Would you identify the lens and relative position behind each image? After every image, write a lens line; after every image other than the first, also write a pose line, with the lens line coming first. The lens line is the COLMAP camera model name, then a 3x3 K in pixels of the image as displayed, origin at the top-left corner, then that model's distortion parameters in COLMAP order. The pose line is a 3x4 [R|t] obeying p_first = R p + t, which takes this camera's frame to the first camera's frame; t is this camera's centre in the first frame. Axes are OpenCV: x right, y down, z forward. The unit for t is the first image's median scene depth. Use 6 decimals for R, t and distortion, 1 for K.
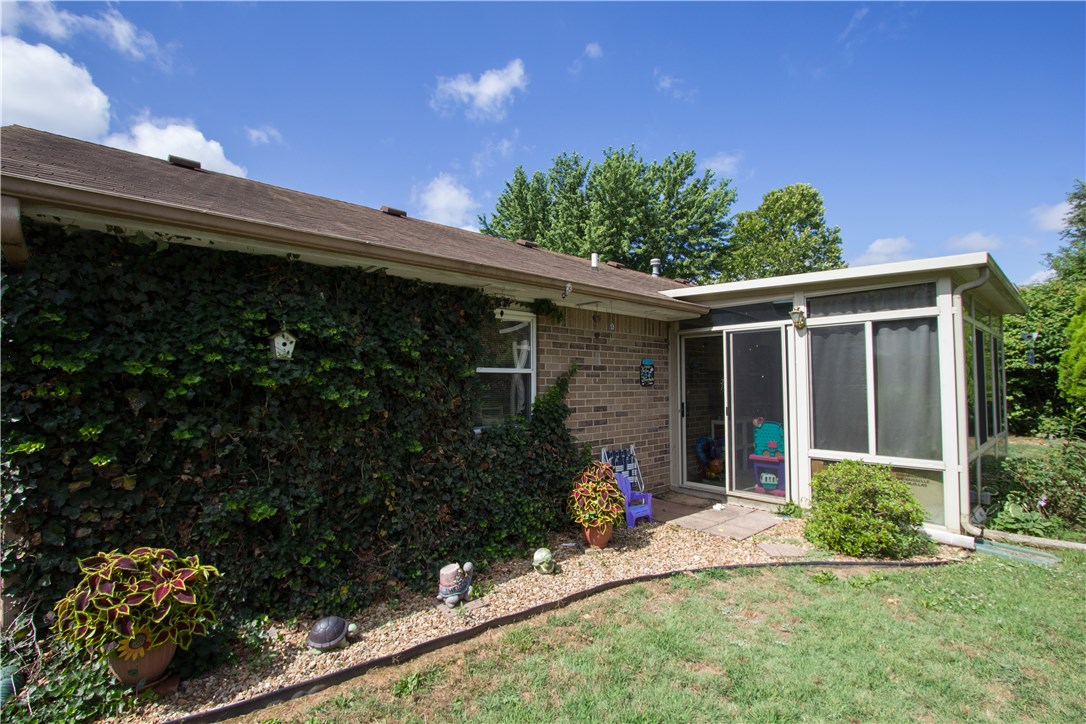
lens RADIAL K [[500.5, 0, 552.7], [0, 500.5, 363.3], [0, 0, 1]] dist [-0.018661, 0.003499]
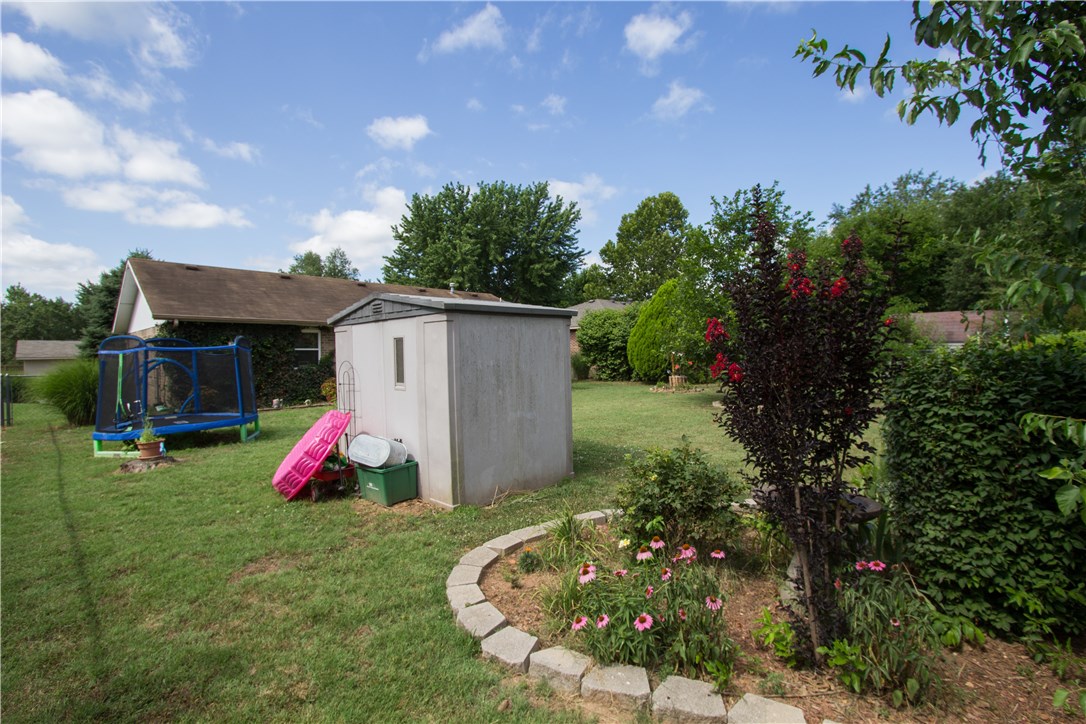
lens RADIAL K [[500.5, 0, 550.1], [0, 500.5, 361.1], [0, 0, 1]] dist [-0.018661, 0.003499]
pose [[0.998621, -0.001409, 0.052488, 1.062613], [-0.001437, 0.998532, 0.054150, -0.069811], [-0.052487, -0.054151, 0.997152, -1.835746]]
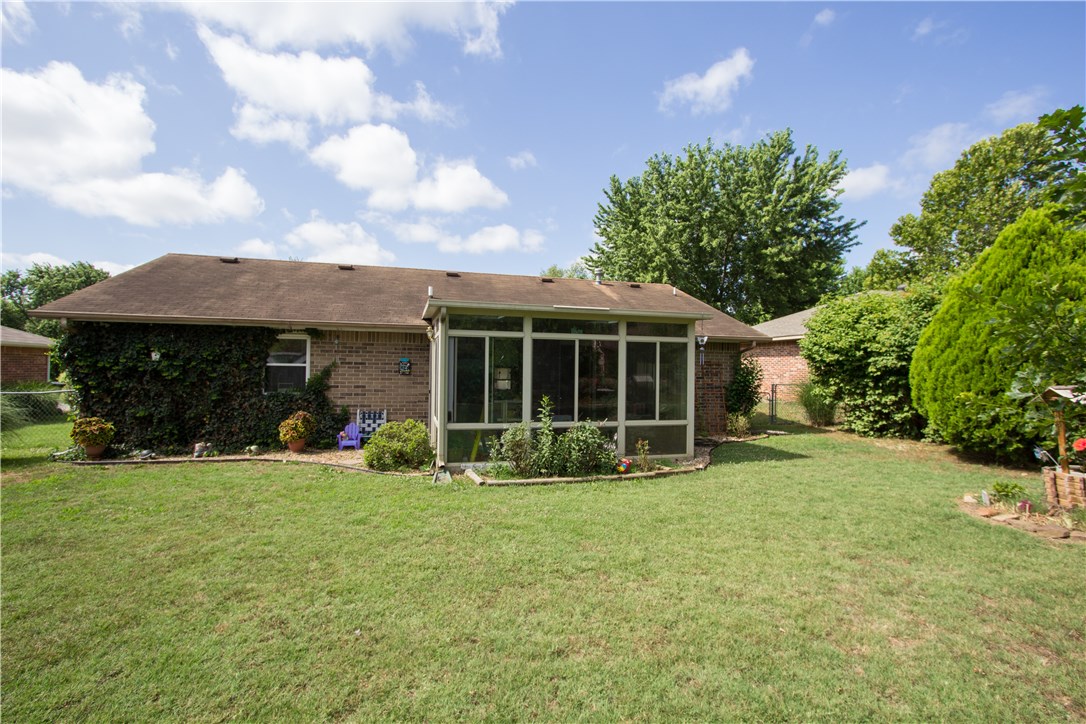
lens RADIAL K [[500.5, 0, 549.8], [0, 500.5, 358.7], [0, 0, 1]] dist [-0.018661, 0.003499]
pose [[0.889957, 0.008512, -0.455965, 1.496676], [-0.000703, 0.999850, 0.017292, -0.038426], [0.456044, -0.015068, 0.889830, -0.248992]]
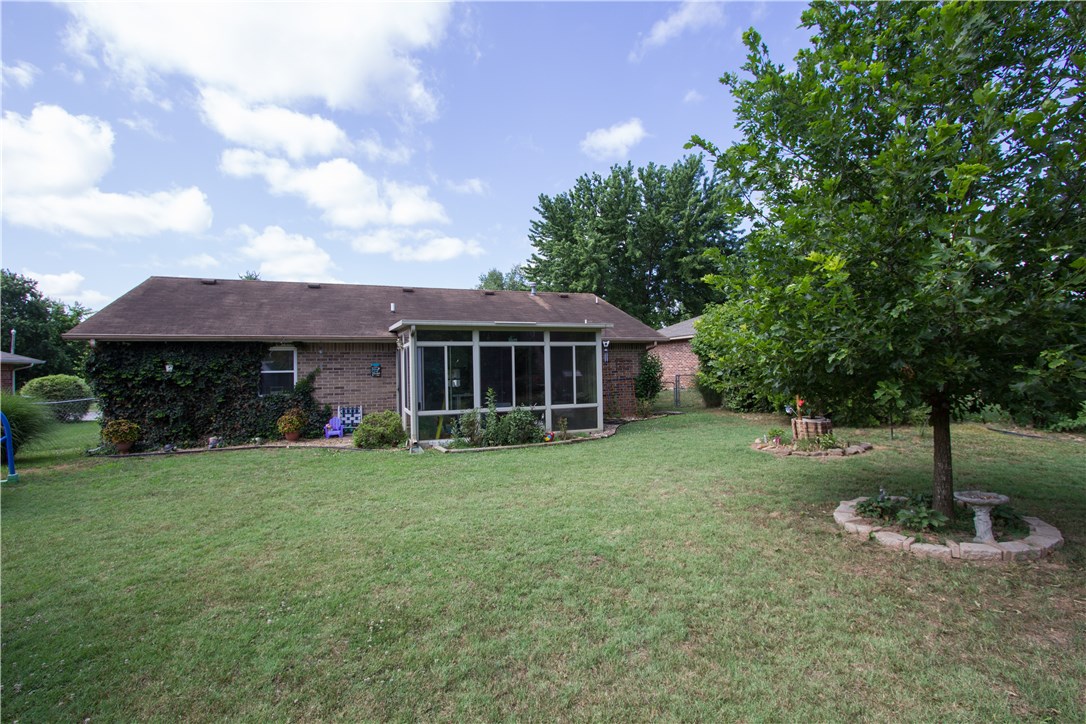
lens RADIAL K [[500.5, 0, 551.9], [0, 500.5, 358.5], [0, 0, 1]] dist [-0.018661, 0.003499]
pose [[0.935492, -0.017406, -0.352918, 1.729640], [0.026368, 0.999440, 0.020604, -0.056260], [0.352362, -0.028580, 0.935427, -0.687280]]
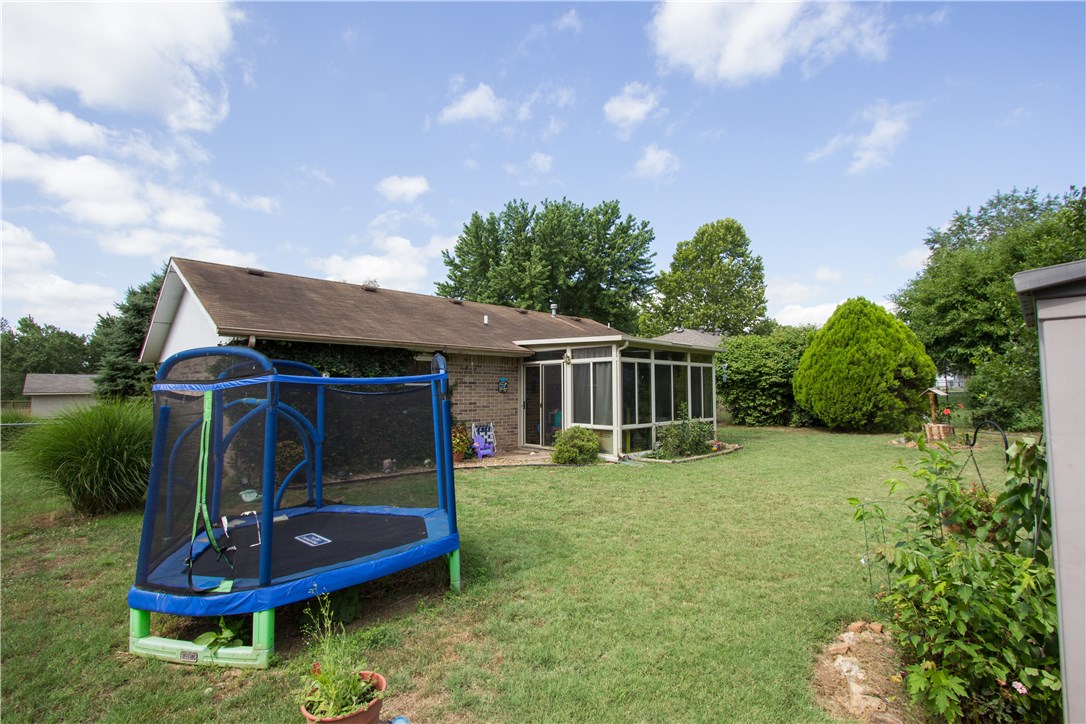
lens RADIAL K [[500.5, 0, 550.1], [0, 500.5, 364.4], [0, 0, 1]] dist [-0.018661, 0.003499]
pose [[0.999280, 0.004794, 0.037624, 0.331152], [-0.004297, 0.999903, -0.013275, -0.039788], [-0.037684, 0.013104, 0.999204, -1.004304]]
